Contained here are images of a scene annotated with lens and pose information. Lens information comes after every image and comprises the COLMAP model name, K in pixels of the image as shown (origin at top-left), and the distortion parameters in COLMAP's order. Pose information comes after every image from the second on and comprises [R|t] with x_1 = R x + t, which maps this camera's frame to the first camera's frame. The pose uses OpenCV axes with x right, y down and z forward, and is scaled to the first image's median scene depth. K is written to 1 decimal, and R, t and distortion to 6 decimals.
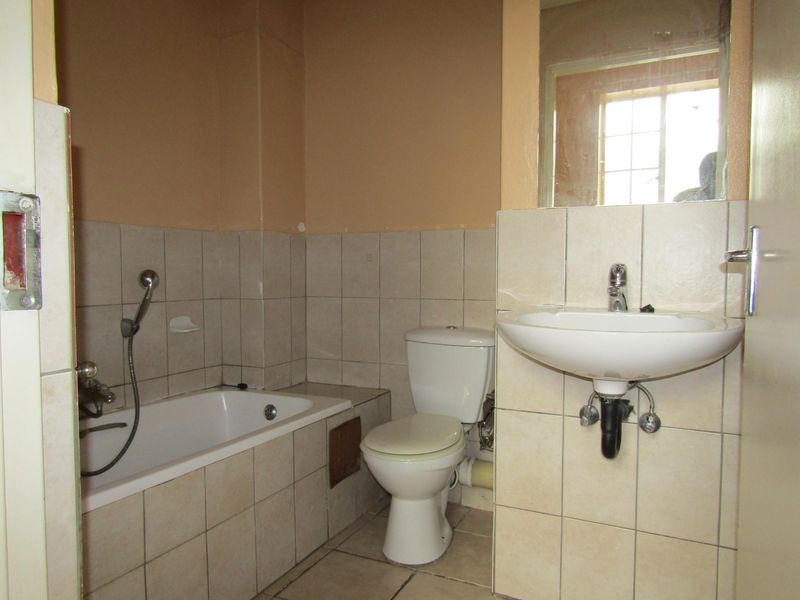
lens RADIAL K [[558.0, 0, 399.2], [0, 558.0, 302.3], [0, 0, 1]] dist [-0.024888, 0.002472]
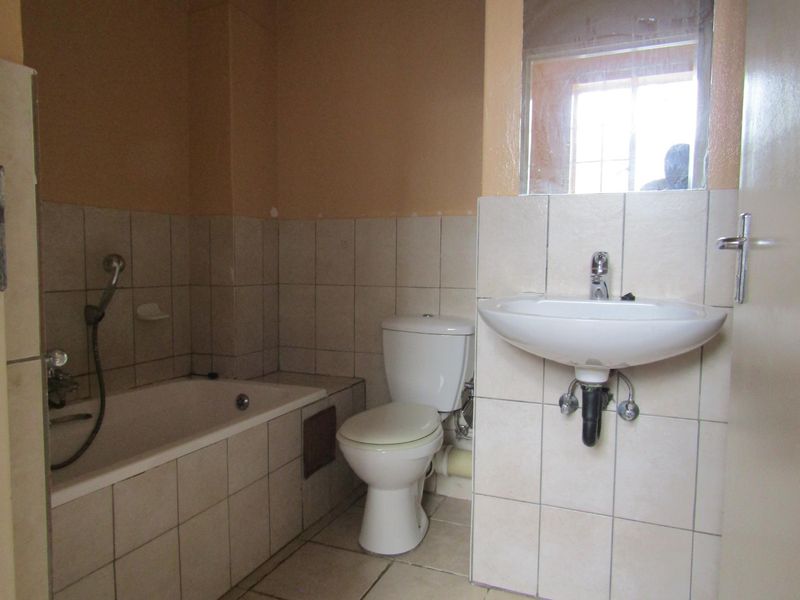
lens RADIAL K [[558.0, 0, 399.1], [0, 558.0, 302.2], [0, 0, 1]] dist [-0.024888, 0.002472]
pose [[0.998313, 0.004828, 0.057859, -0.020529], [-0.005960, 0.999794, 0.019416, 0.003392], [-0.057753, -0.019728, 0.998136, 0.021212]]
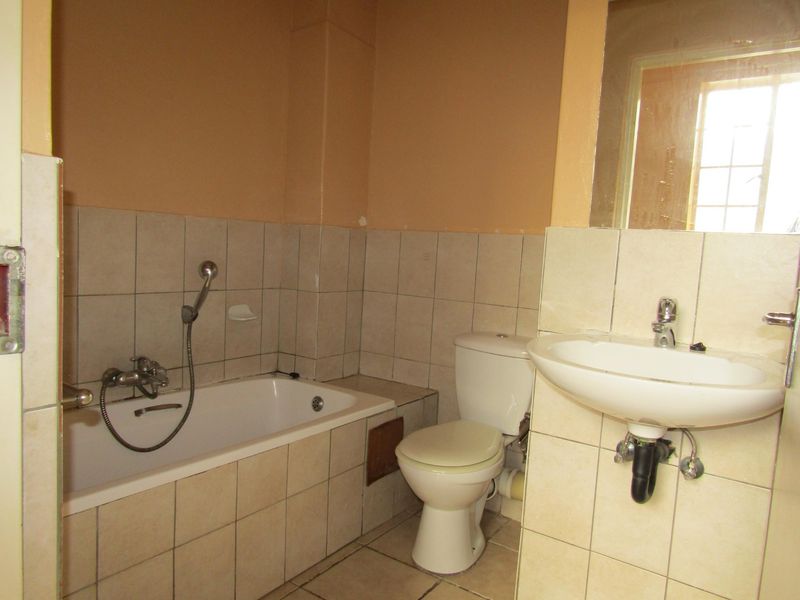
lens RADIAL K [[558.0, 0, 401.6], [0, 558.0, 299.4], [0, 0, 1]] dist [-0.024888, 0.002472]
pose [[0.986831, 0.068908, -0.146343, 0.079945], [-0.063392, 0.997103, 0.042034, -0.064923], [0.148816, -0.032204, 0.988340, 0.019746]]
